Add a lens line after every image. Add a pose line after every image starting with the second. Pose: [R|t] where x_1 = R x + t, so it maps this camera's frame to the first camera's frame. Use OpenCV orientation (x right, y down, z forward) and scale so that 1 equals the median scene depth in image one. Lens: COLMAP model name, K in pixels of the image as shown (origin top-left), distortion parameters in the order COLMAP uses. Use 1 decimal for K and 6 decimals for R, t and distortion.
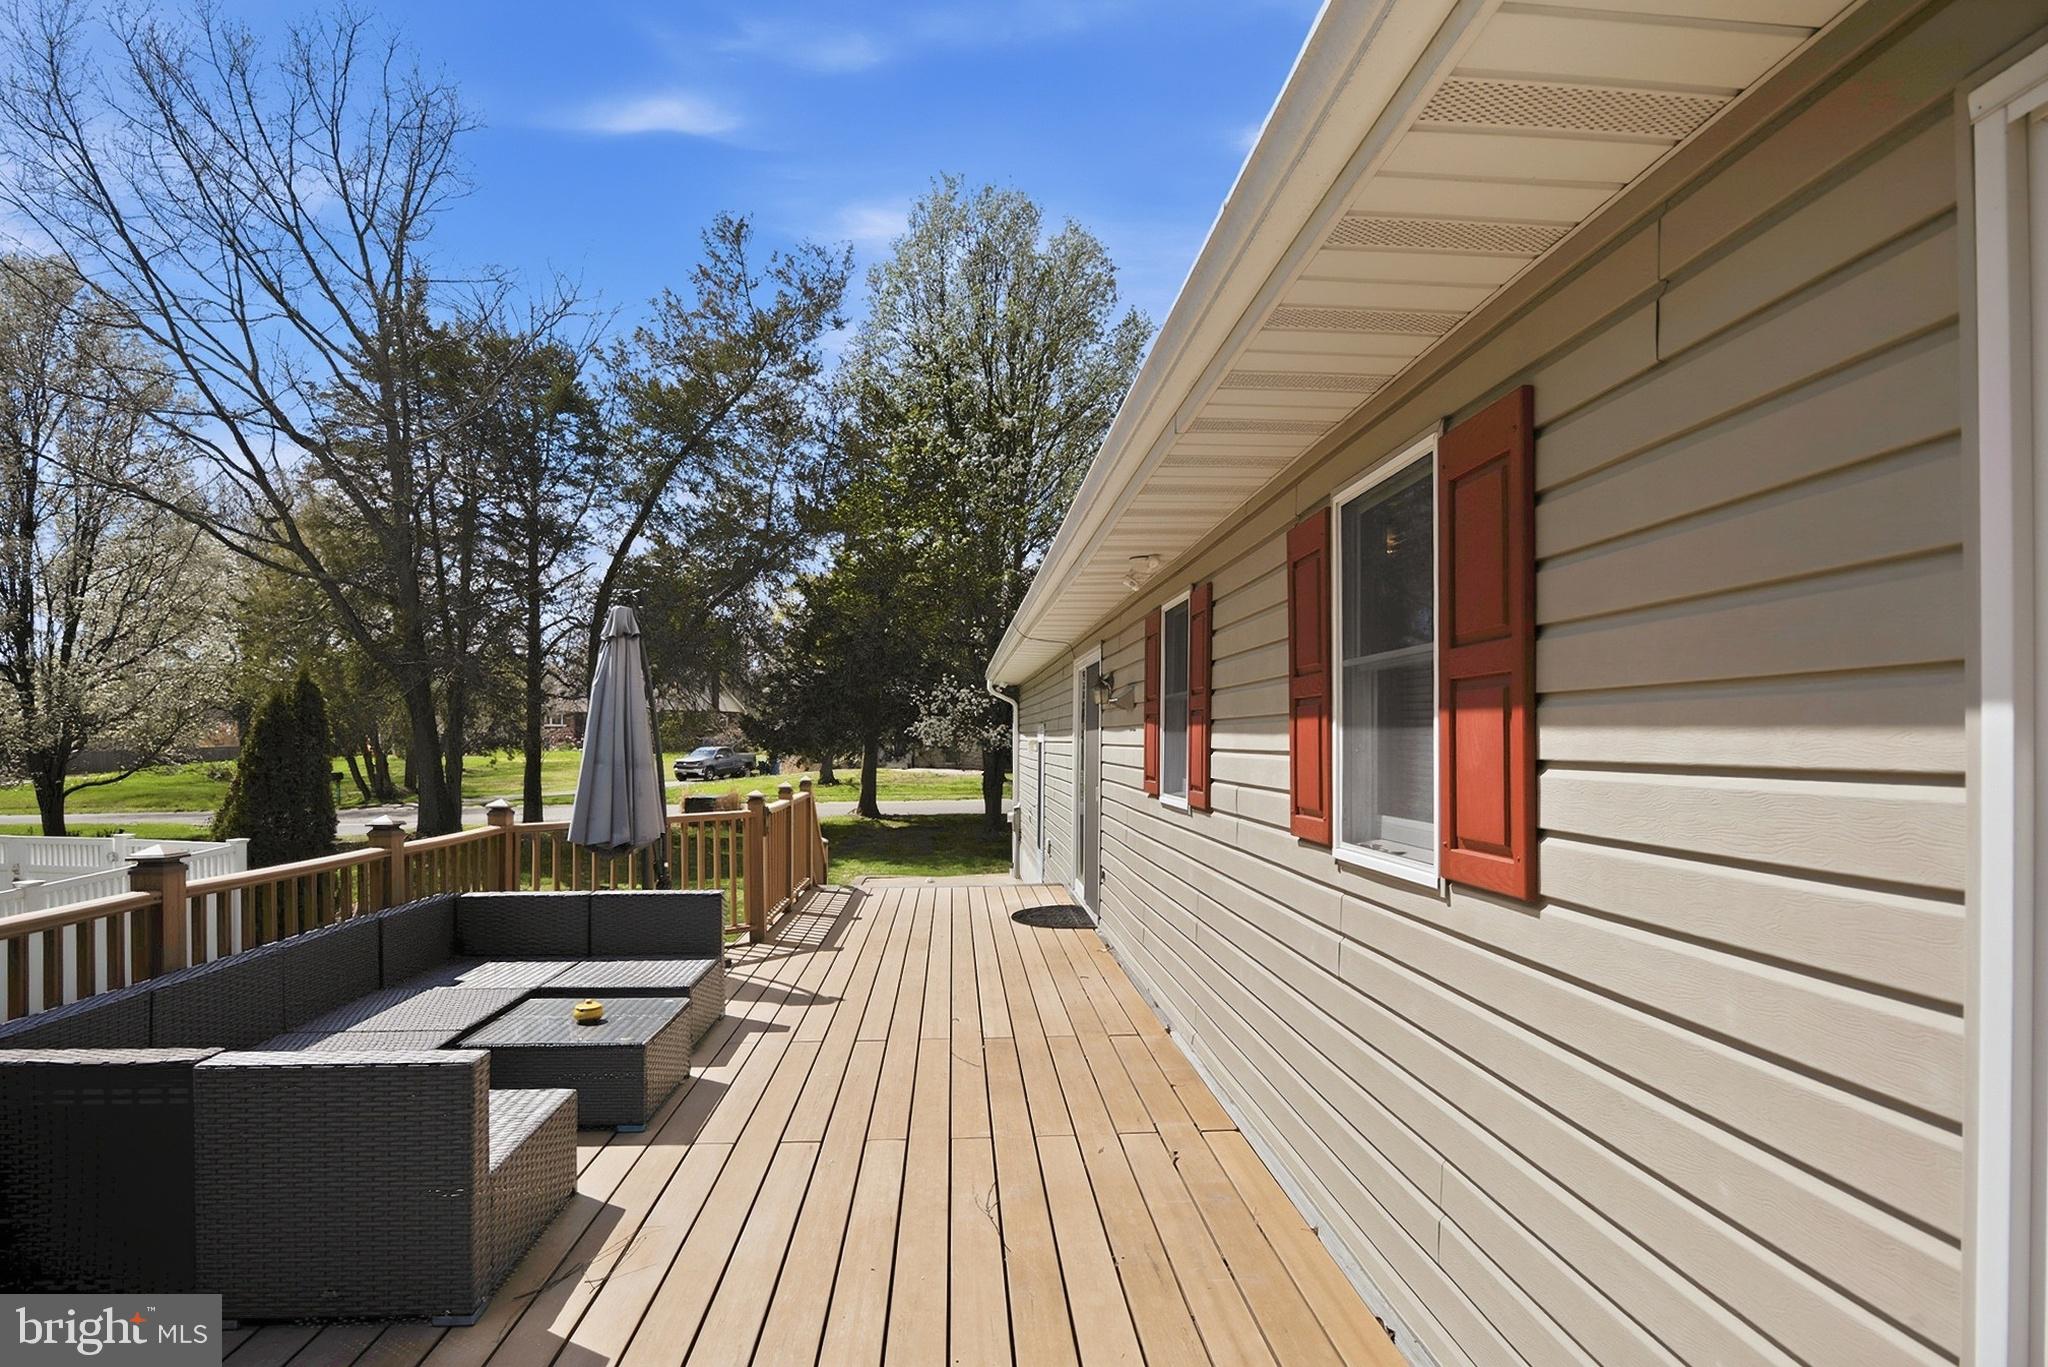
lens RADIAL K [[1024.4, 0, 1022.7], [0, 1024.4, 689.4], [0, 0, 1]] dist [0.001844, -0.005261]
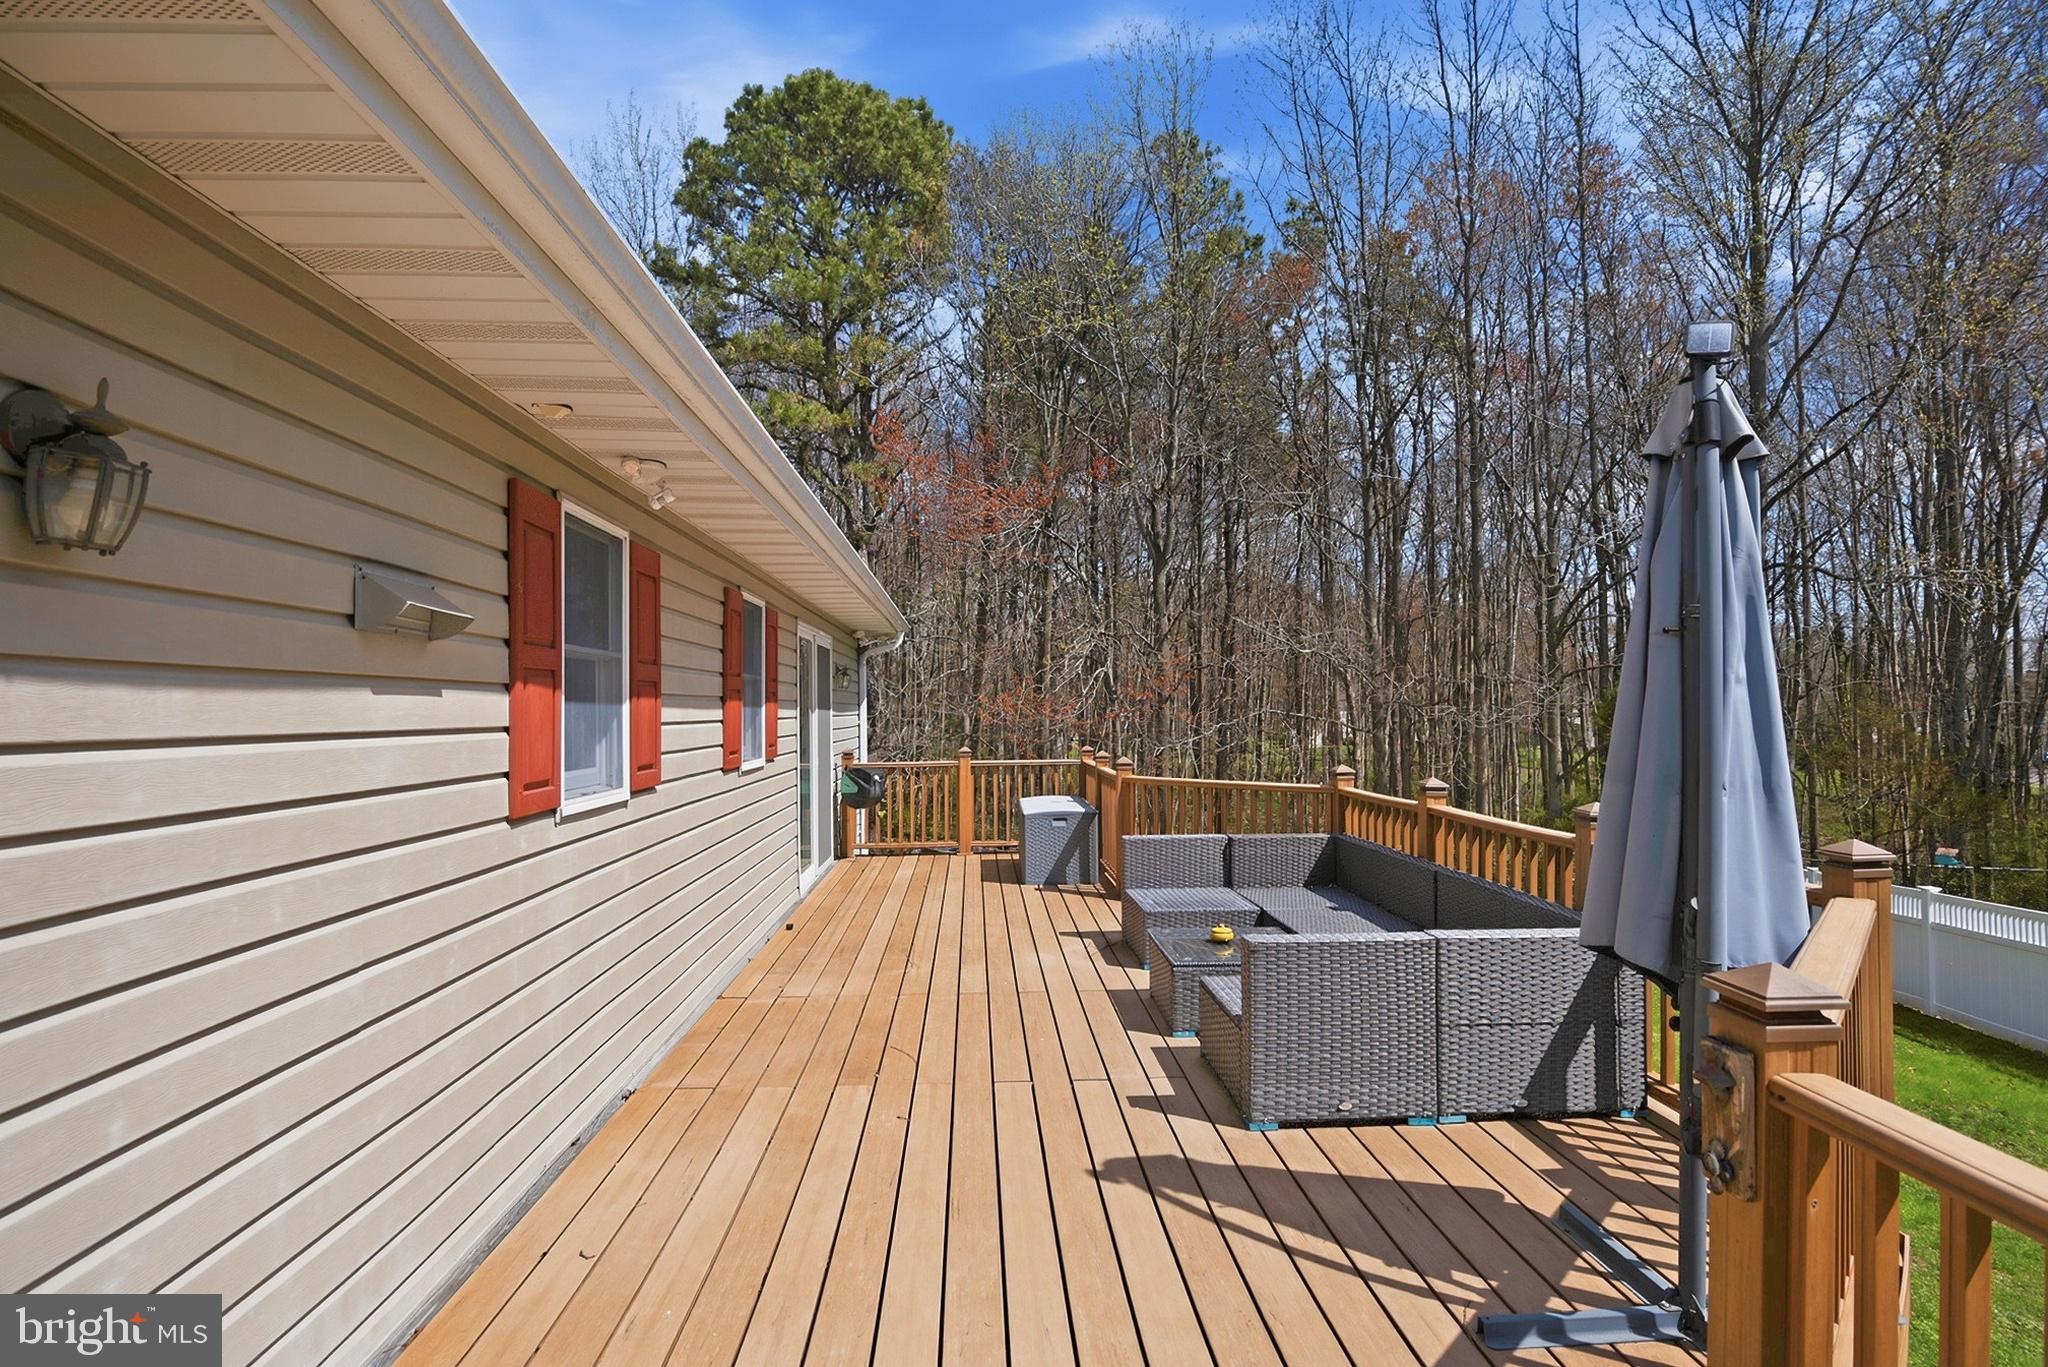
lens RADIAL K [[1024.4, 0, 1022.7], [0, 1024.4, 689.4], [0, 0, 1]] dist [0.001844, -0.005261]
pose [[-0.999791, 0.003941, 0.020066, -0.171492], [0.002536, 0.997574, -0.069566, 0.087623], [-0.020292, -0.069501, -0.997376, 1.814168]]
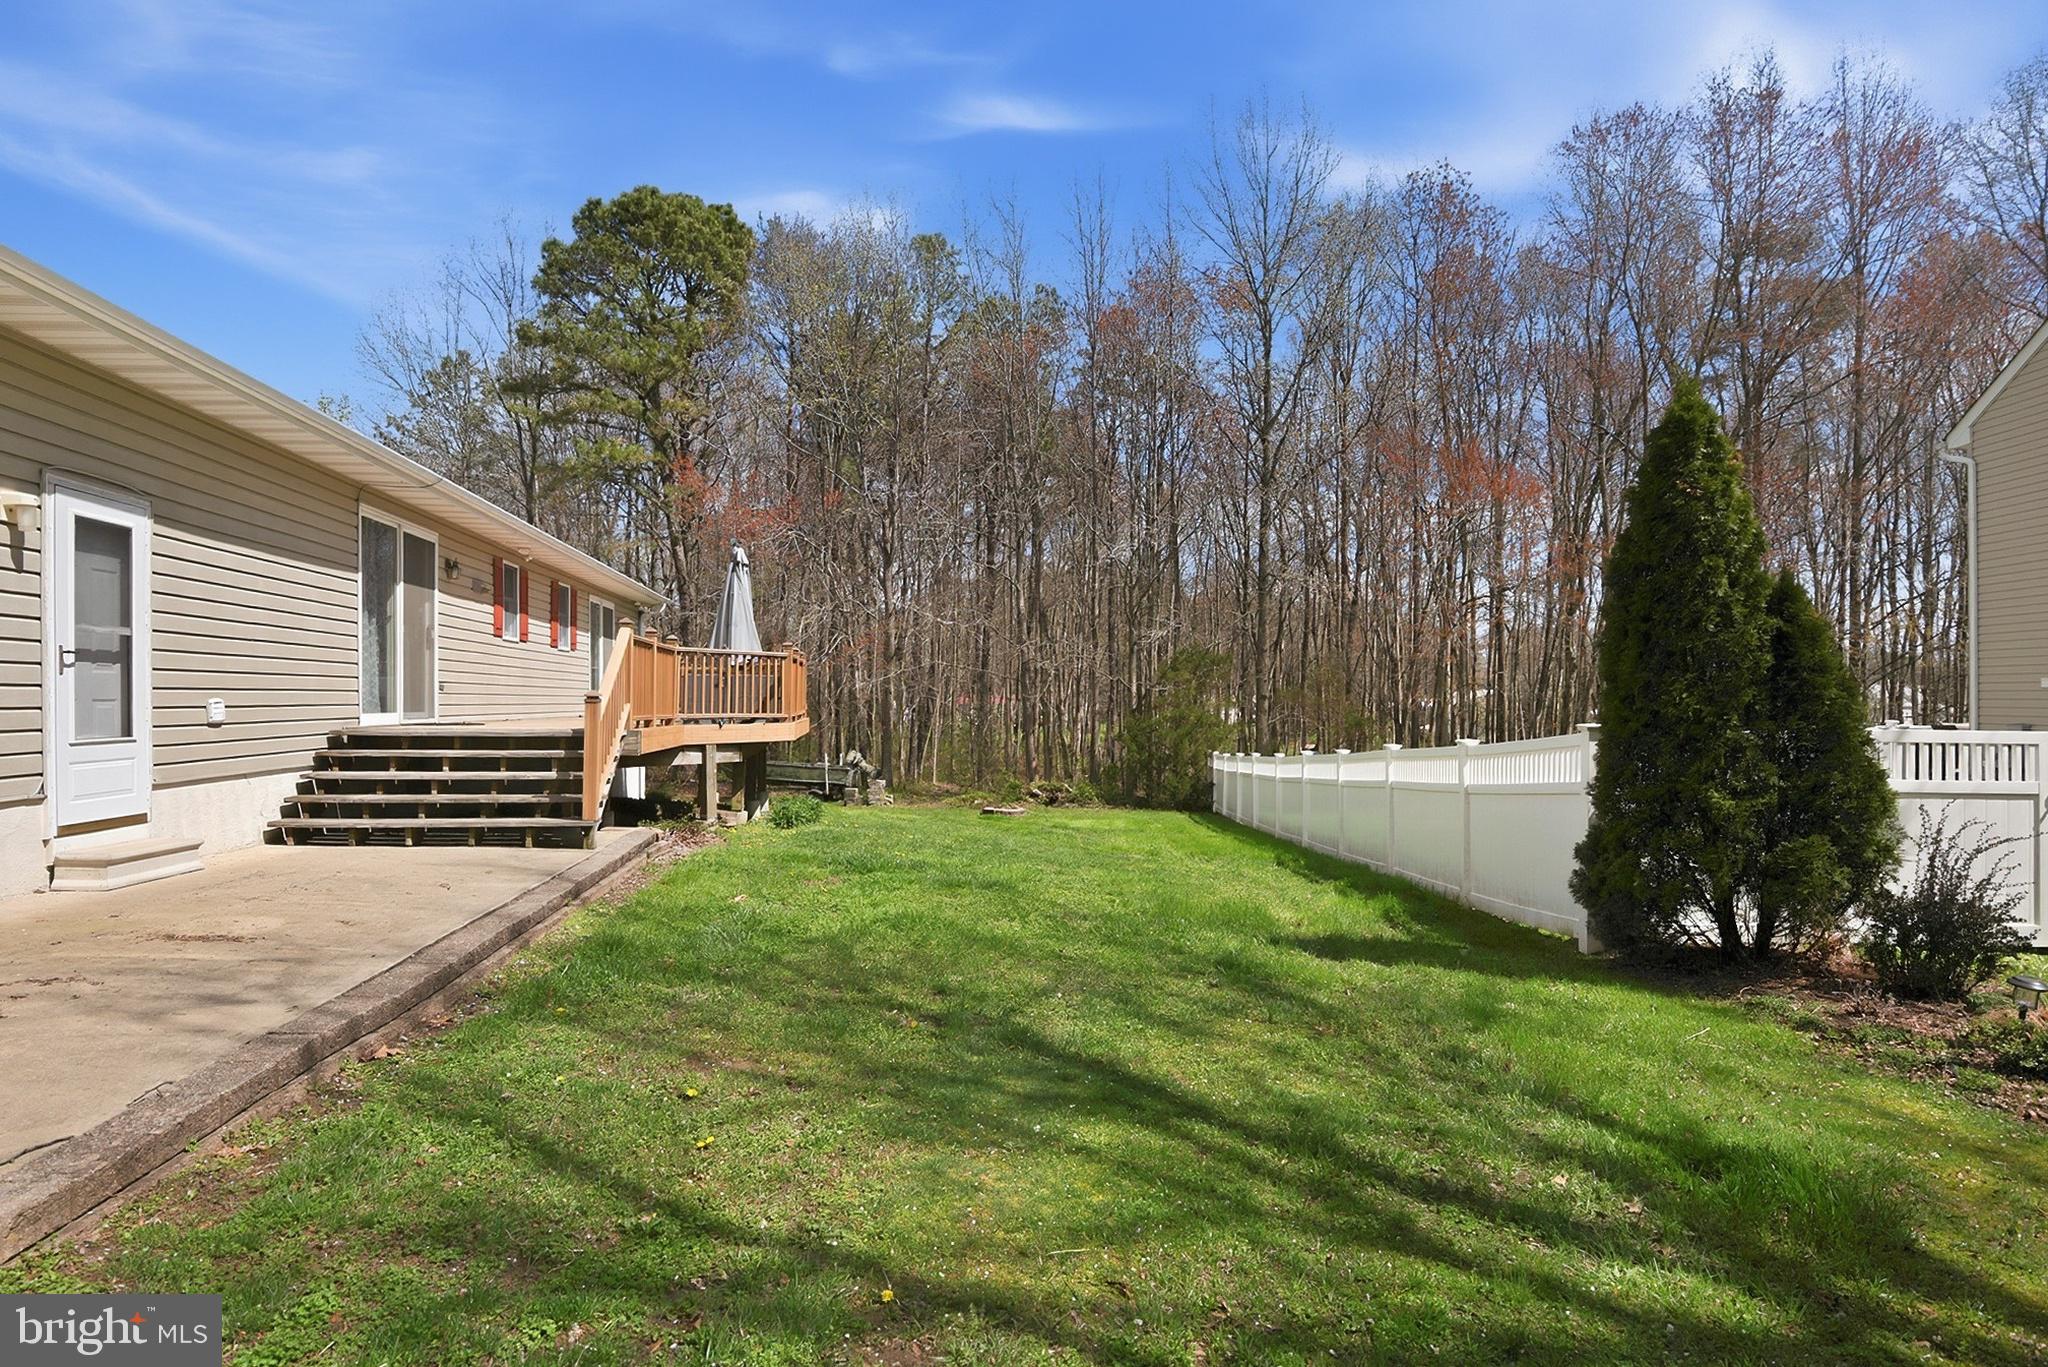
lens RADIAL K [[1058.6, 0, 1022.3], [0, 1058.6, 710.9], [0, 0, 1]] dist [-0.016107, 0.000065]
pose [[-0.996333, -0.004392, -0.085450, -0.977247], [-0.000921, 0.999174, -0.040614, 0.422103], [0.085558, -0.040386, -0.995514, 4.008889]]
